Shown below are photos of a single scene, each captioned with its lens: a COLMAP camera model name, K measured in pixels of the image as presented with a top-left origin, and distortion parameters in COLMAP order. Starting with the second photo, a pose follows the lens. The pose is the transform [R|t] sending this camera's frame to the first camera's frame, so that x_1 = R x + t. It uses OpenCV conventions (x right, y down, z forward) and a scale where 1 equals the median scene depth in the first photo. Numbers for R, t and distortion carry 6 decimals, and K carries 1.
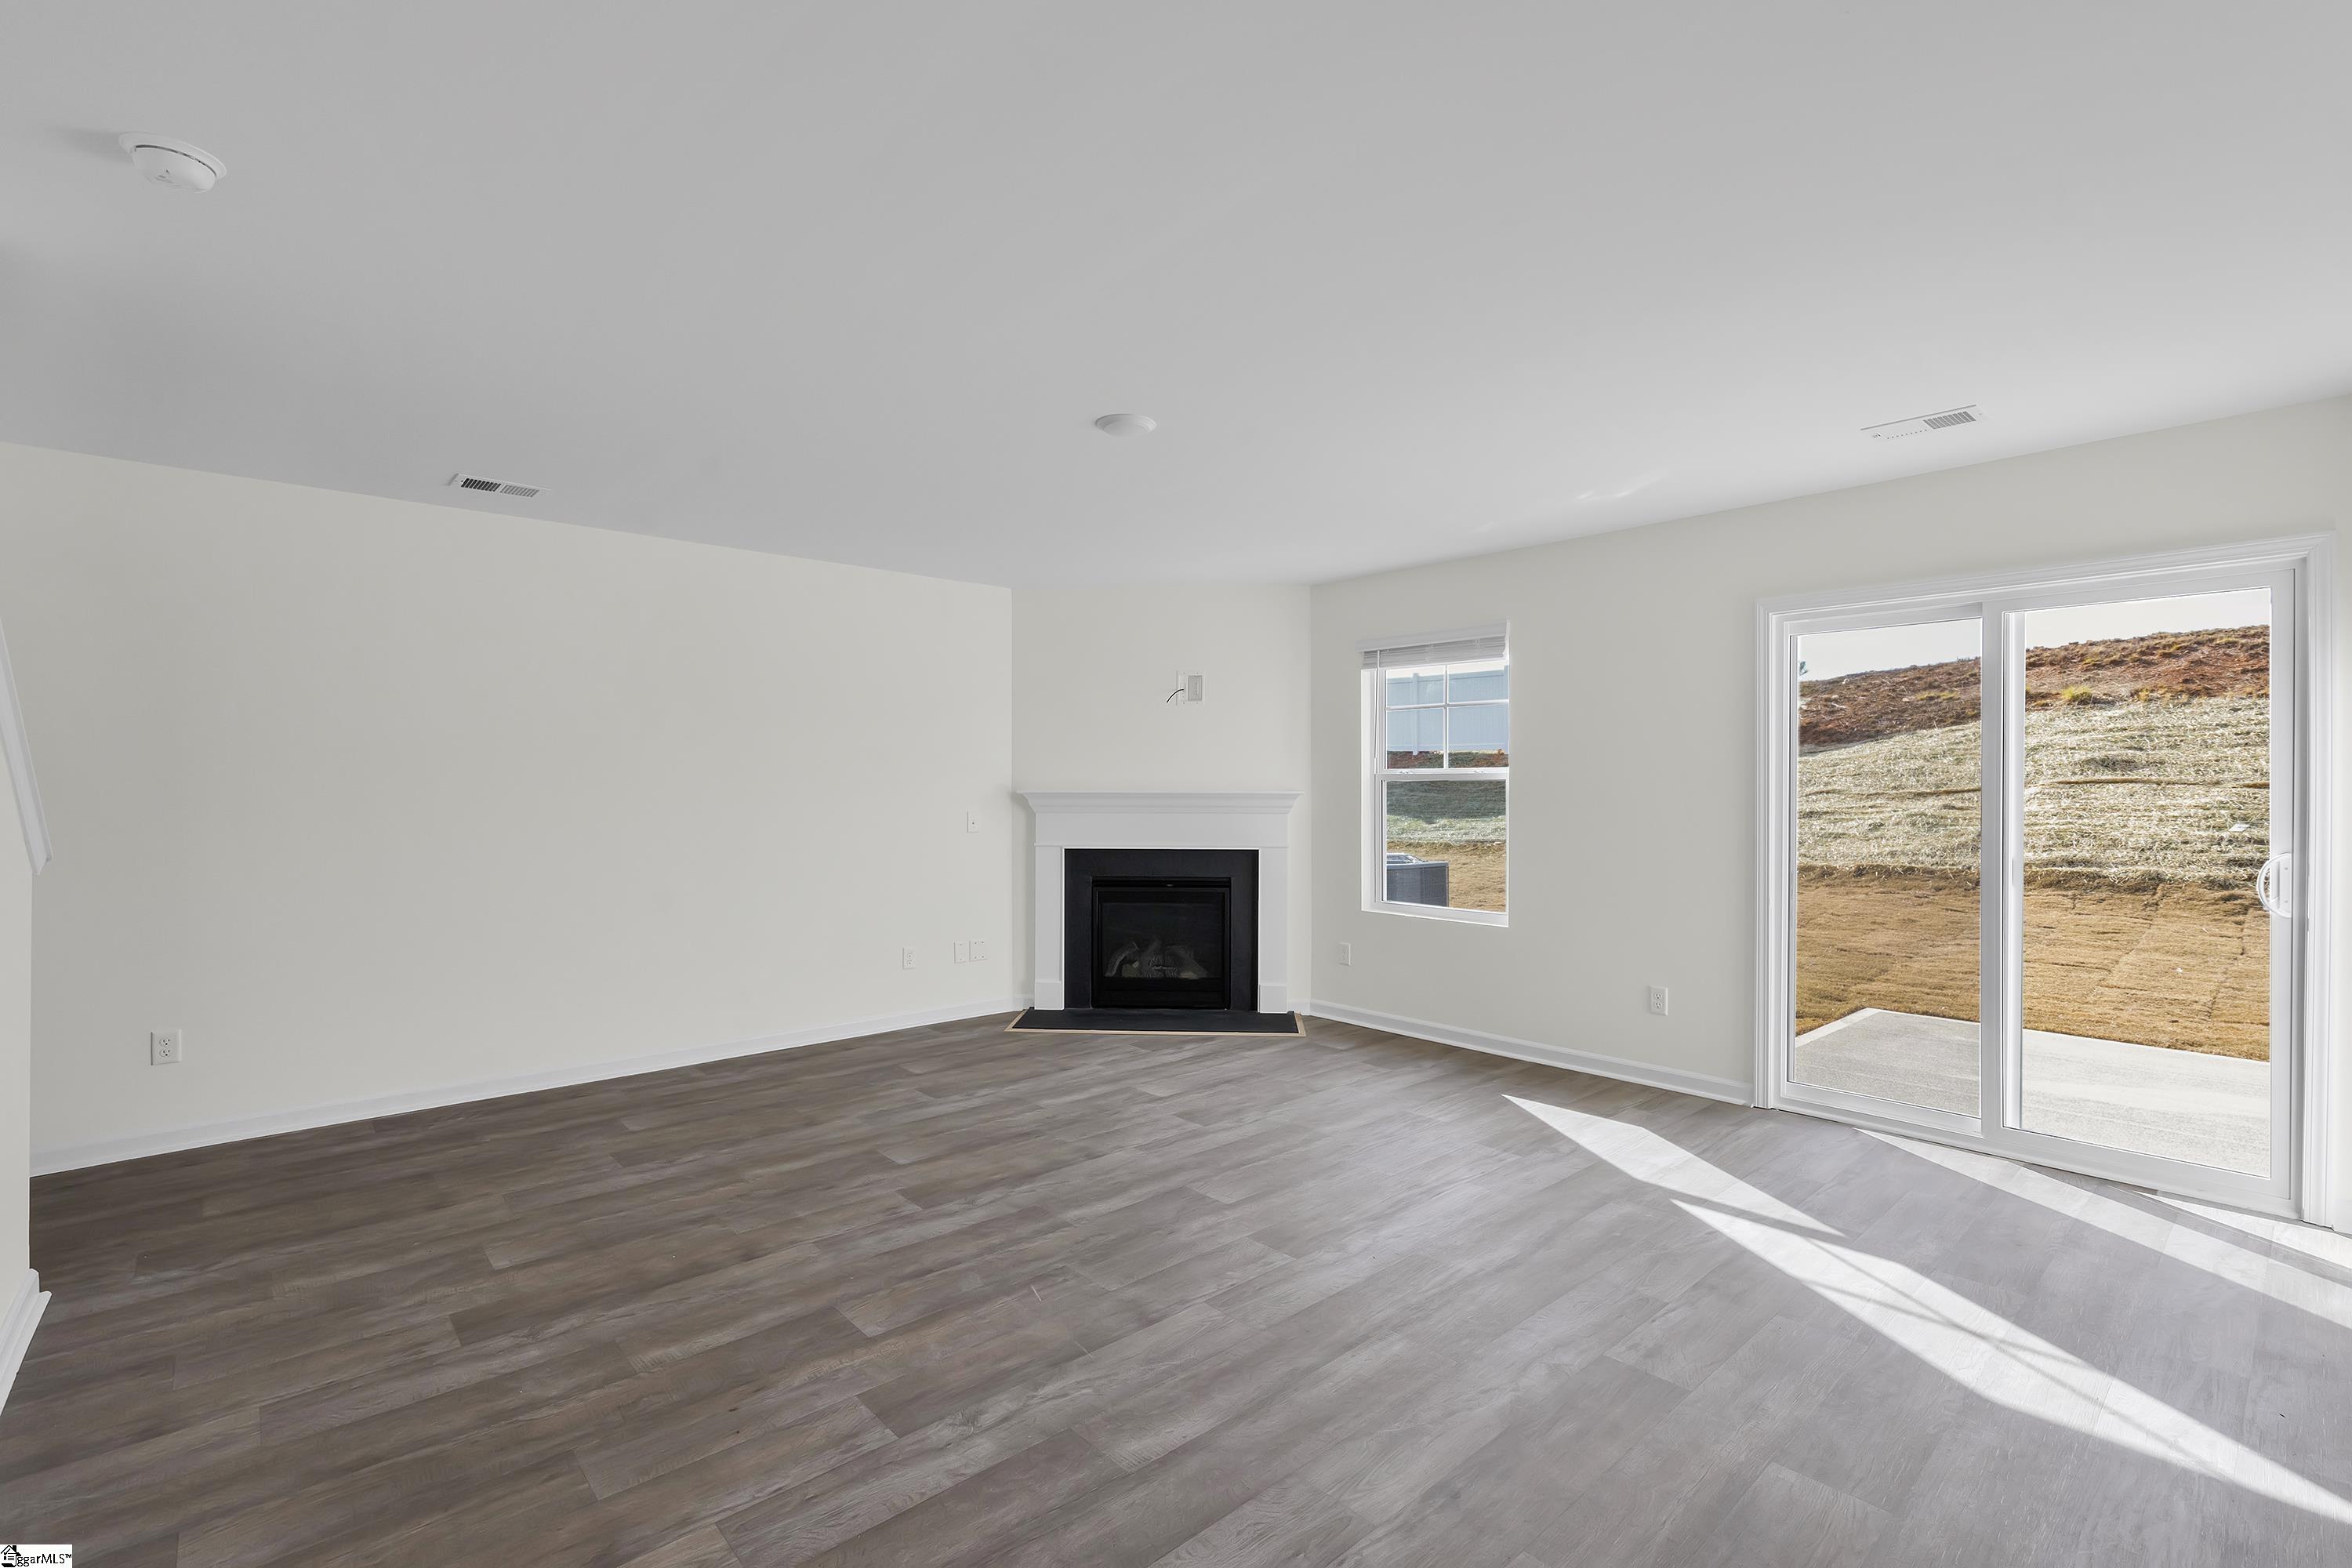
lens RADIAL K [[1050.9, 0, 1168.7], [0, 1050.9, 788.3], [0, 0, 1]] dist [-0.007677, 0.002795]
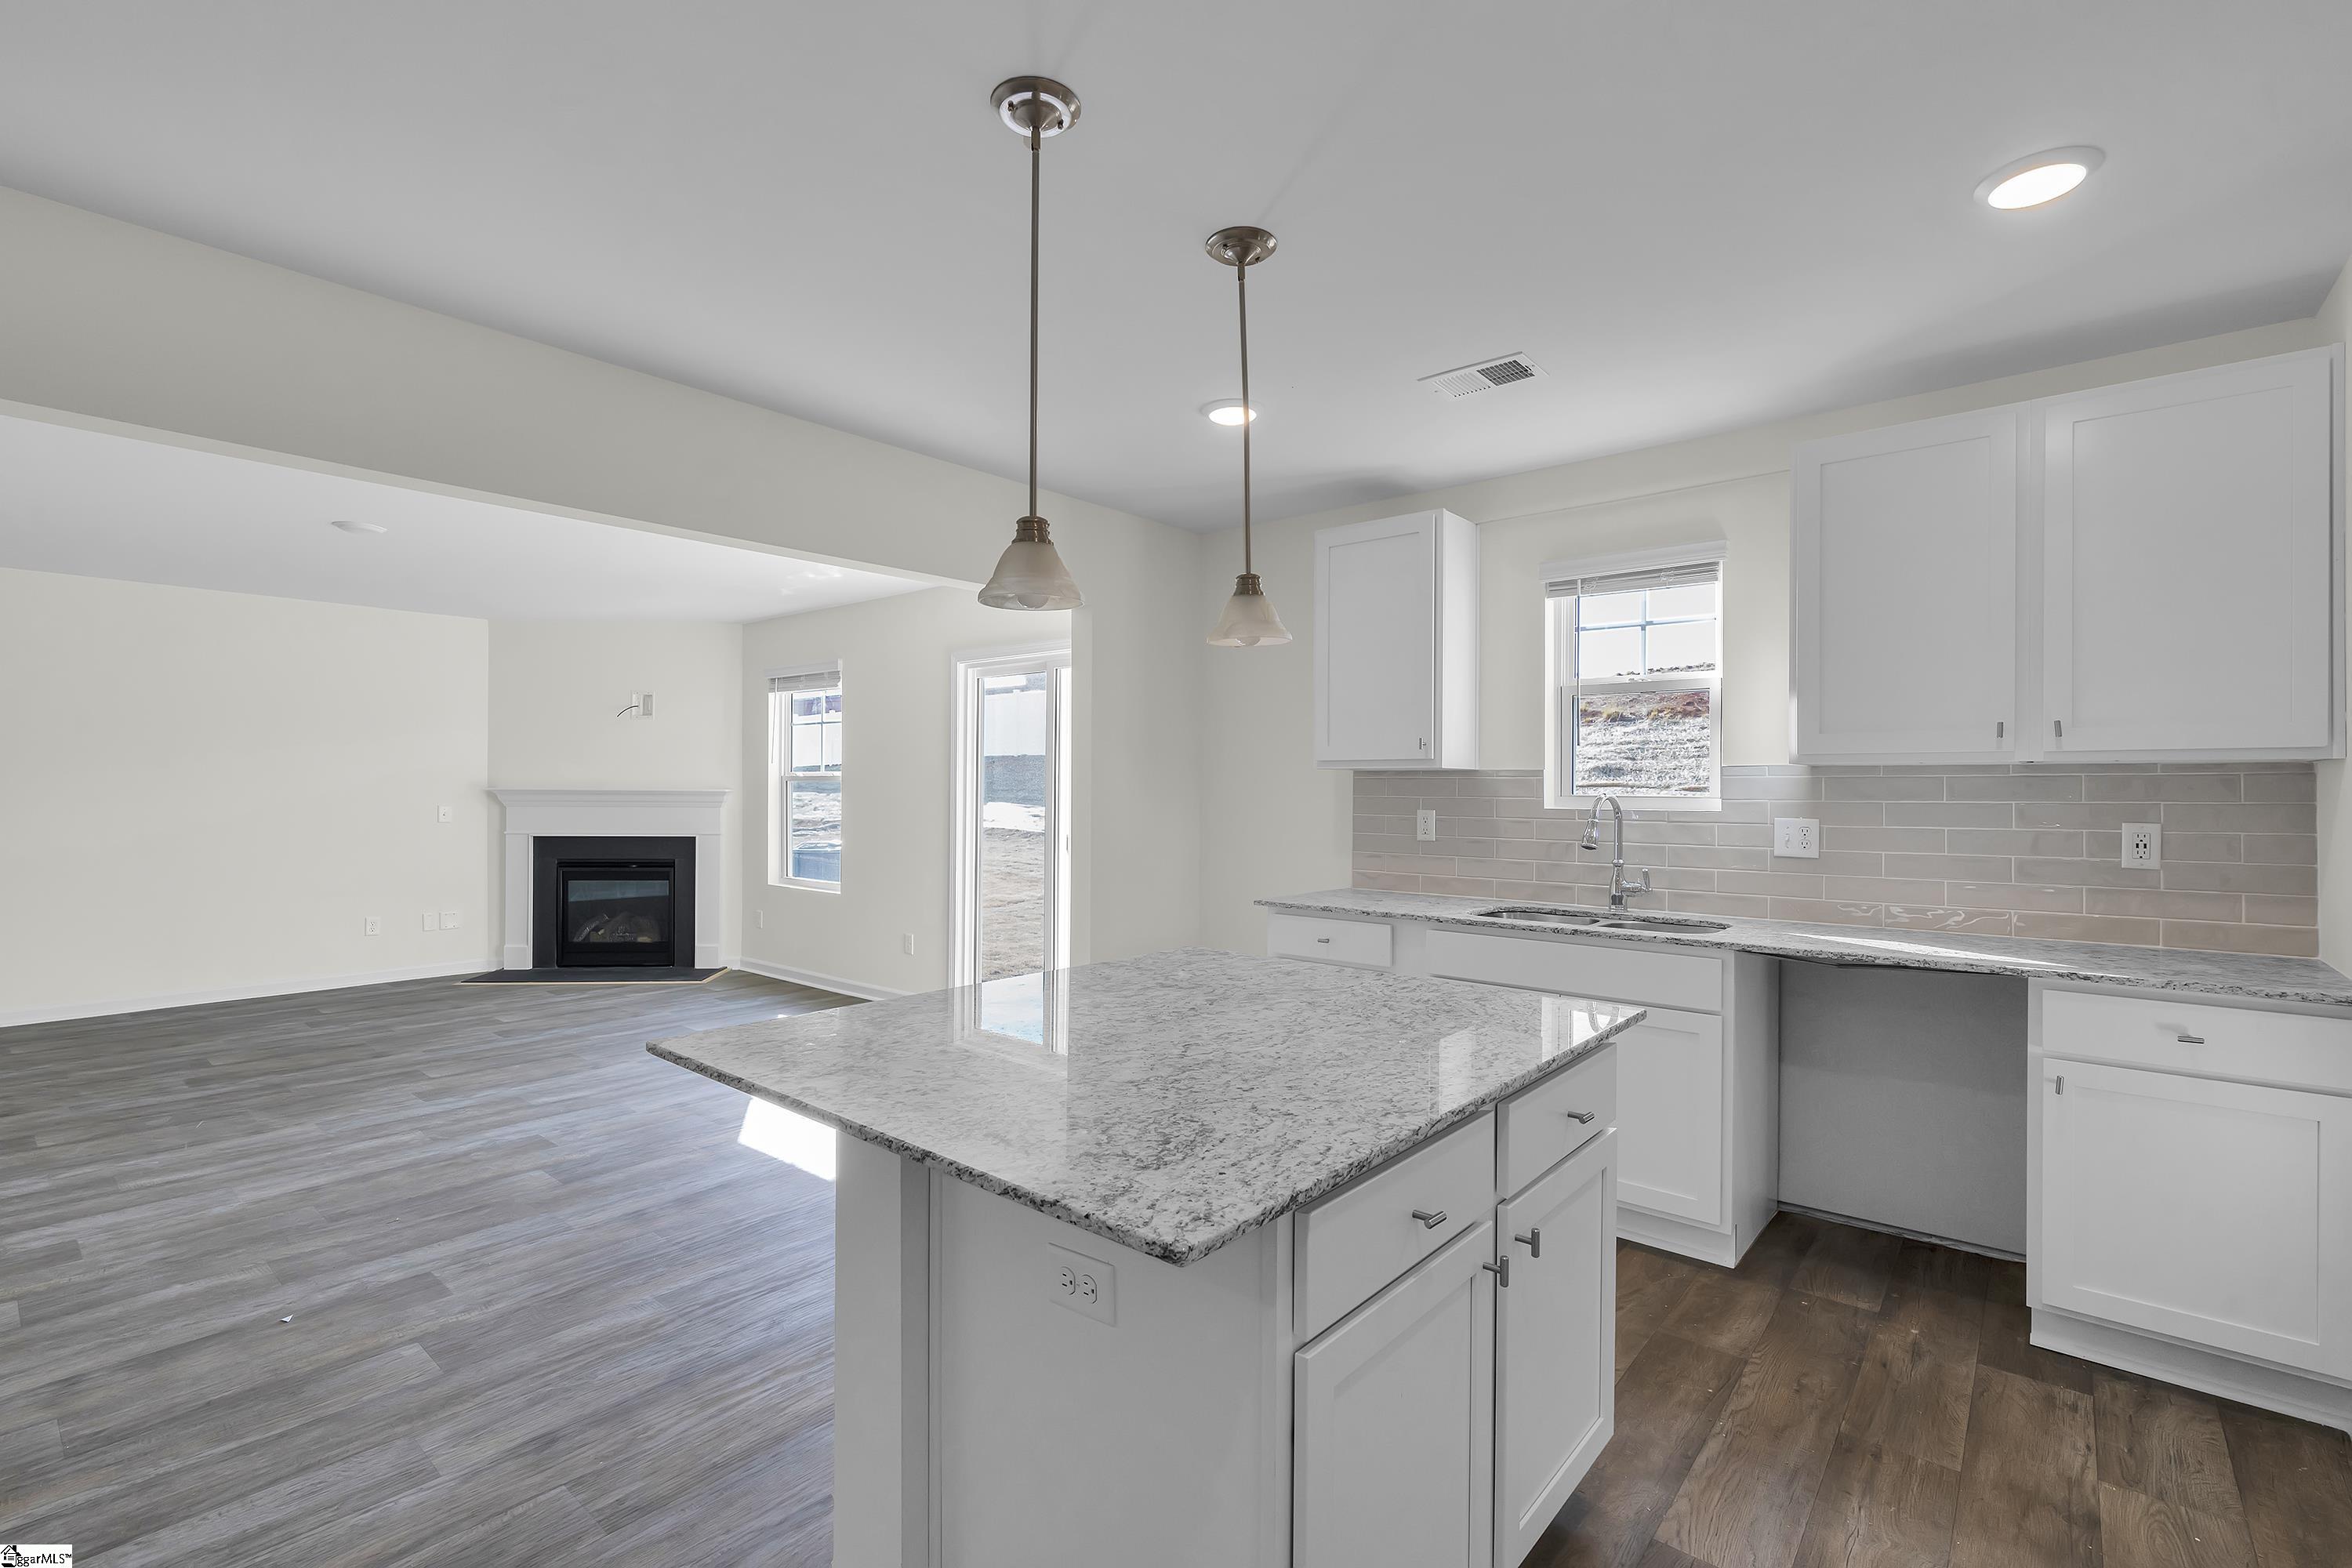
lens RADIAL K [[1050.9, 0, 1171.0], [0, 1050.9, 791.3], [0, 0, 1]] dist [-0.007677, 0.002795]
pose [[0.990021, 0.004163, 0.140859, 0.457907], [-0.004539, 0.999987, 0.002350, -0.000286], [-0.140848, -0.002966, 0.990027, -0.295486]]
